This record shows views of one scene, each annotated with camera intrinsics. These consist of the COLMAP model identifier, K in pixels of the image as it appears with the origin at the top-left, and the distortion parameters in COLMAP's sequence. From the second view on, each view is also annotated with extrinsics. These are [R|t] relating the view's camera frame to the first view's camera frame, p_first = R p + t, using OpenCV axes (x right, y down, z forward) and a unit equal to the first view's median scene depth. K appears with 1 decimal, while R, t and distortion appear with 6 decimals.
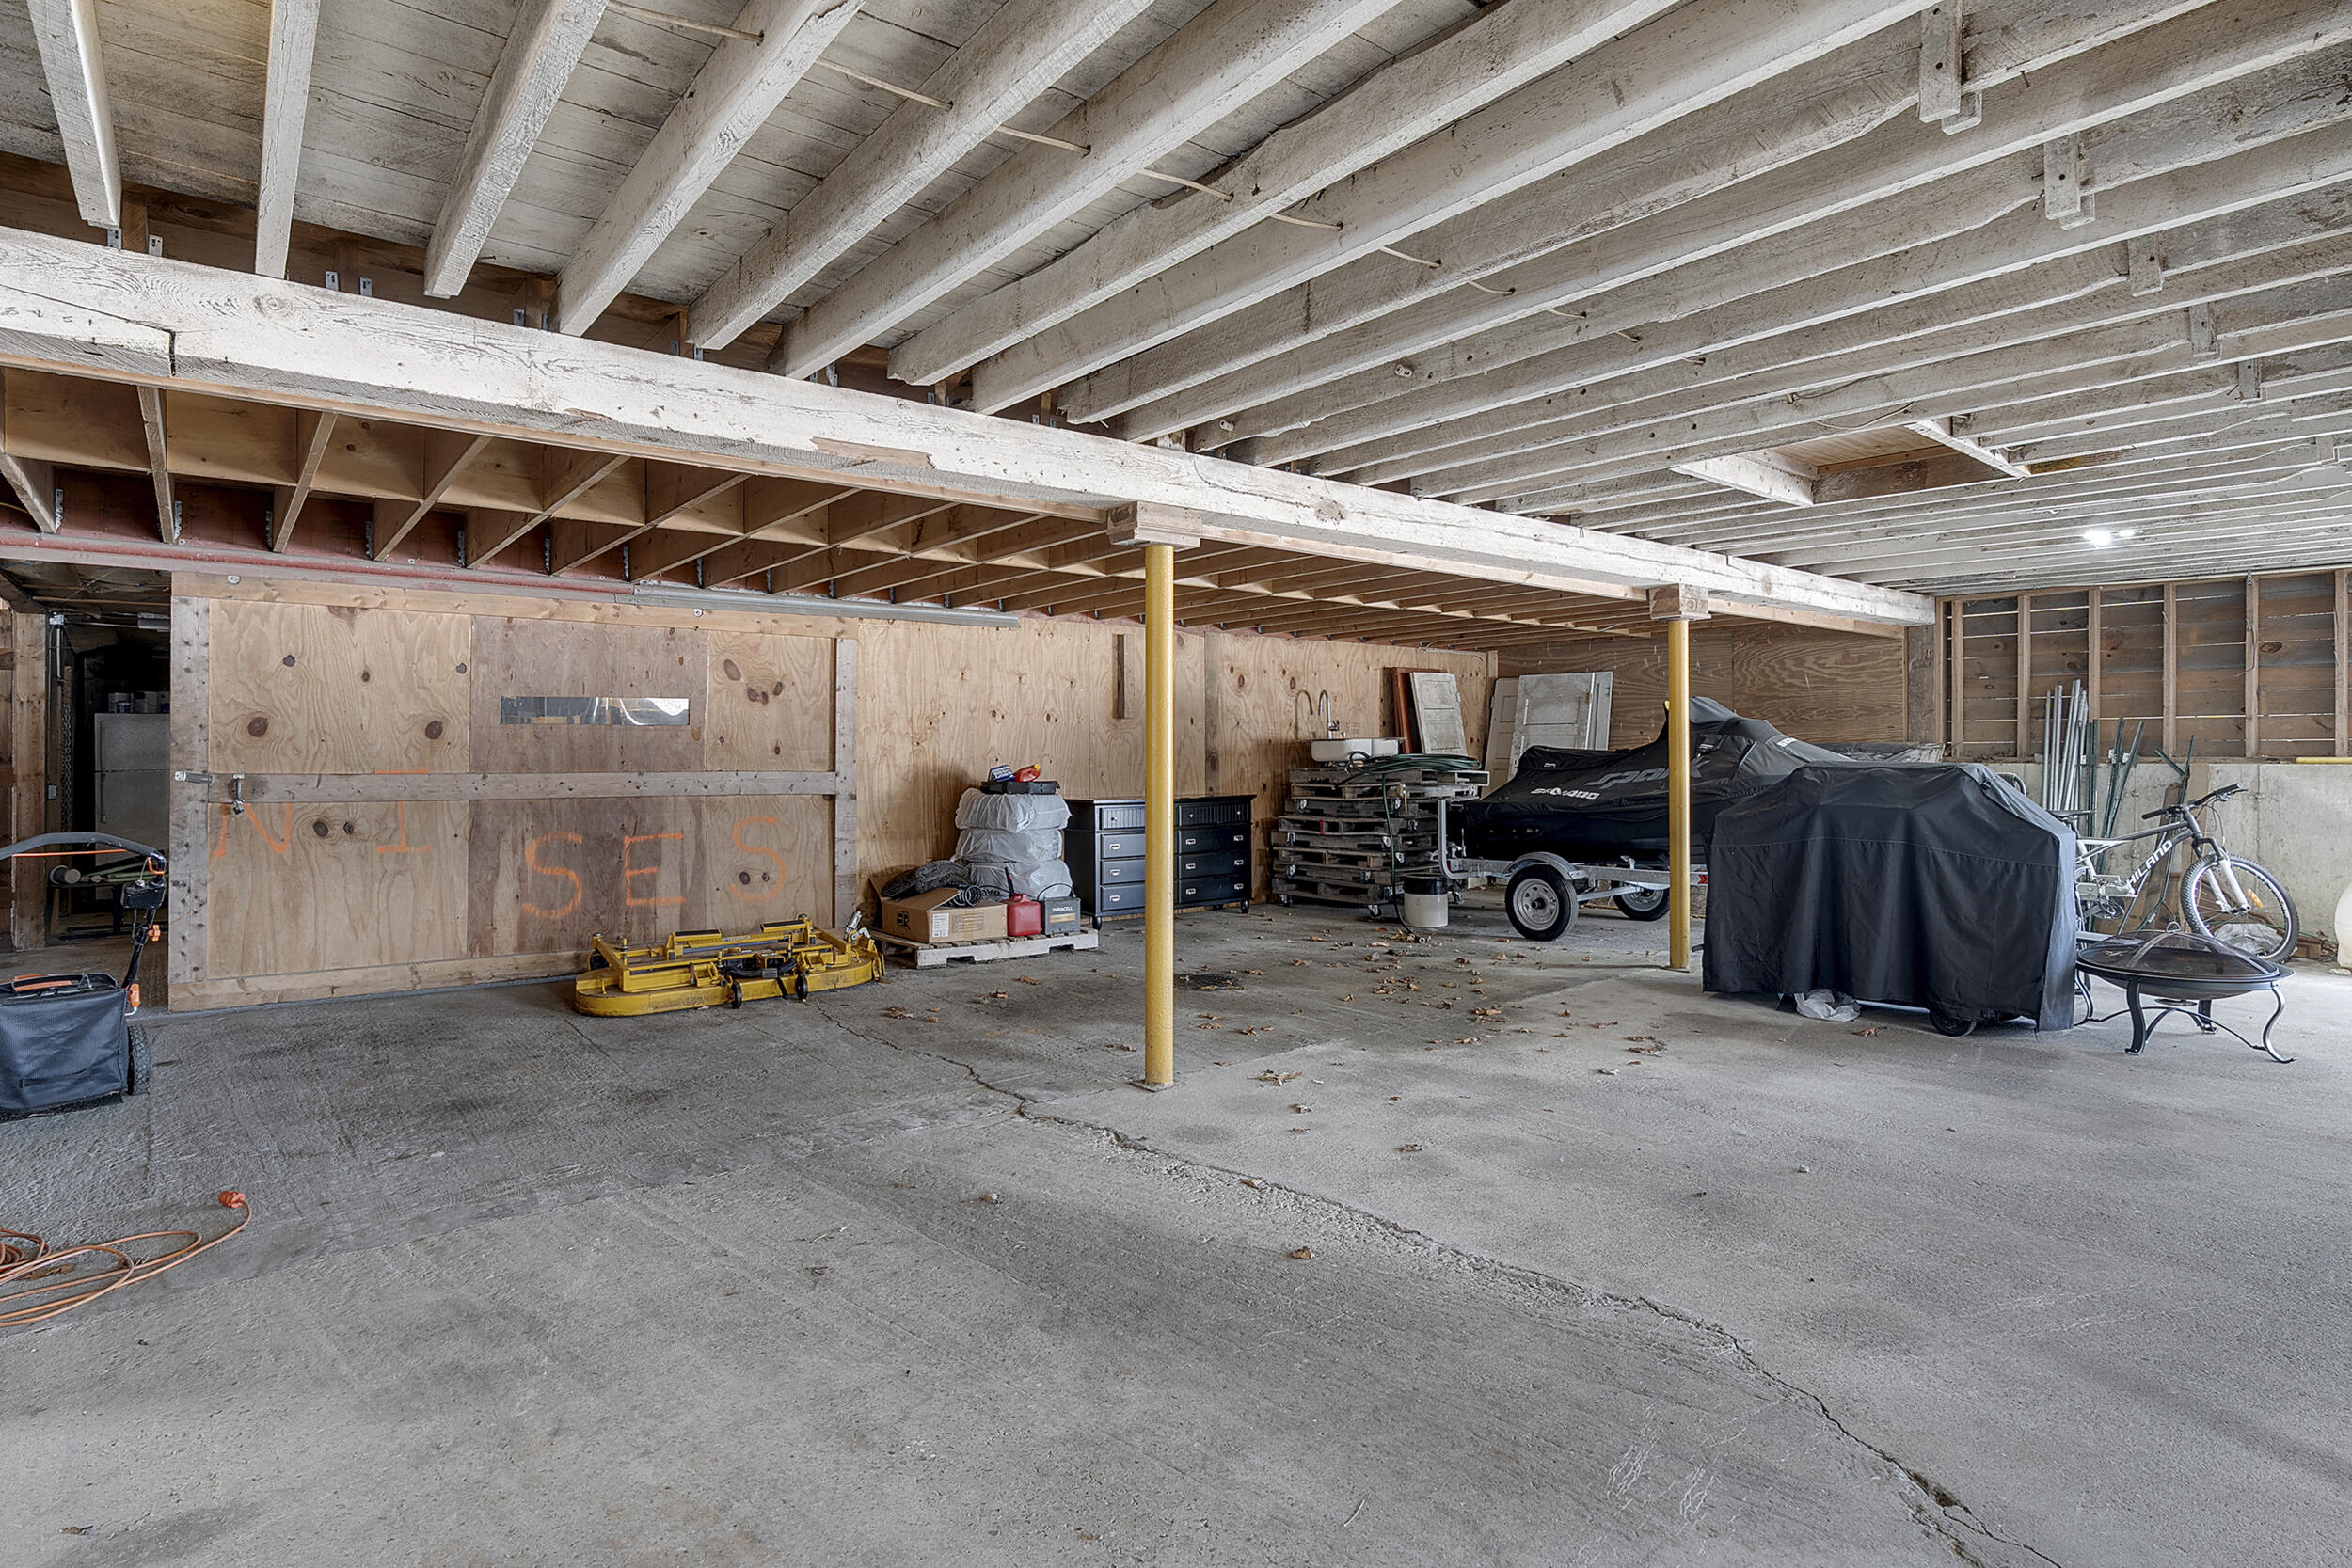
lens RADIAL K [[1194.2, 0, 1173.7], [0, 1194.2, 760.4], [0, 0, 1]] dist [-0.001550, -0.000359]
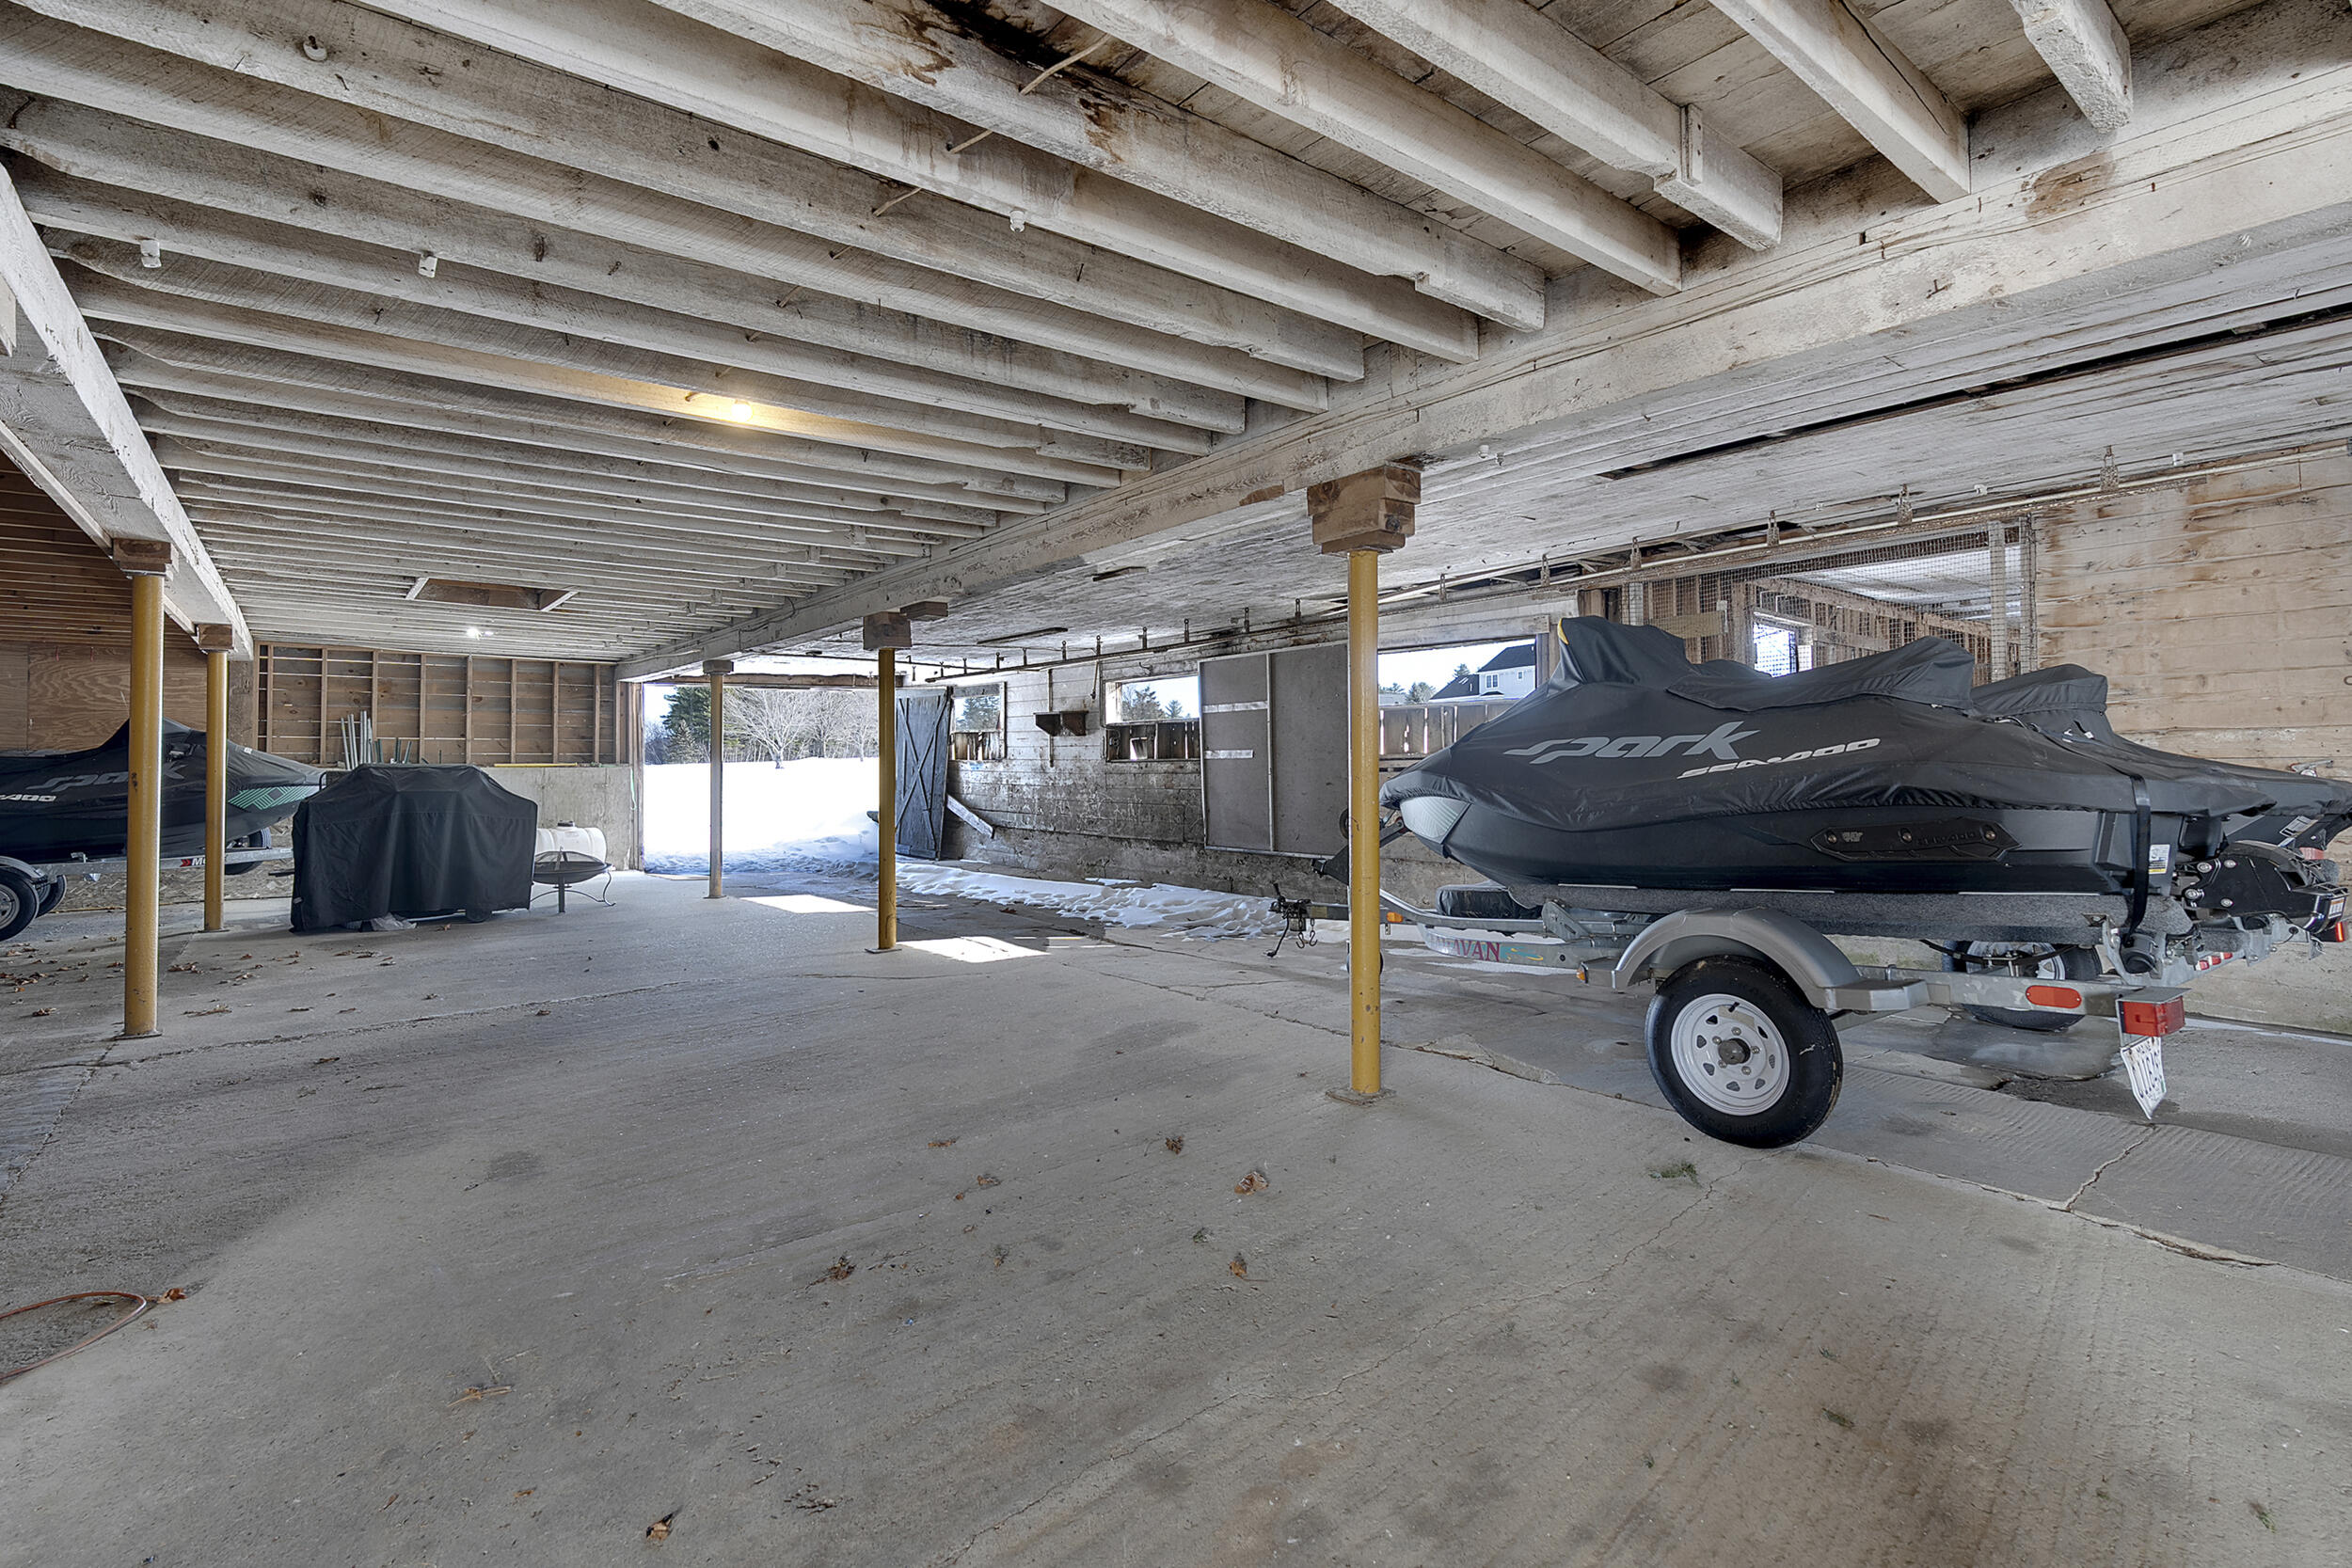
lens RADIAL K [[1085.4, 0, 1170.7], [0, 1085.4, 770.1], [0, 0, 1]] dist [-0.000071, 0.000001]
pose [[0.014683, -0.003759, 0.999885, -0.601645], [0.009273, 0.999950, 0.003623, 0.010106], [-0.999849, 0.009219, 0.014717, -0.013213]]
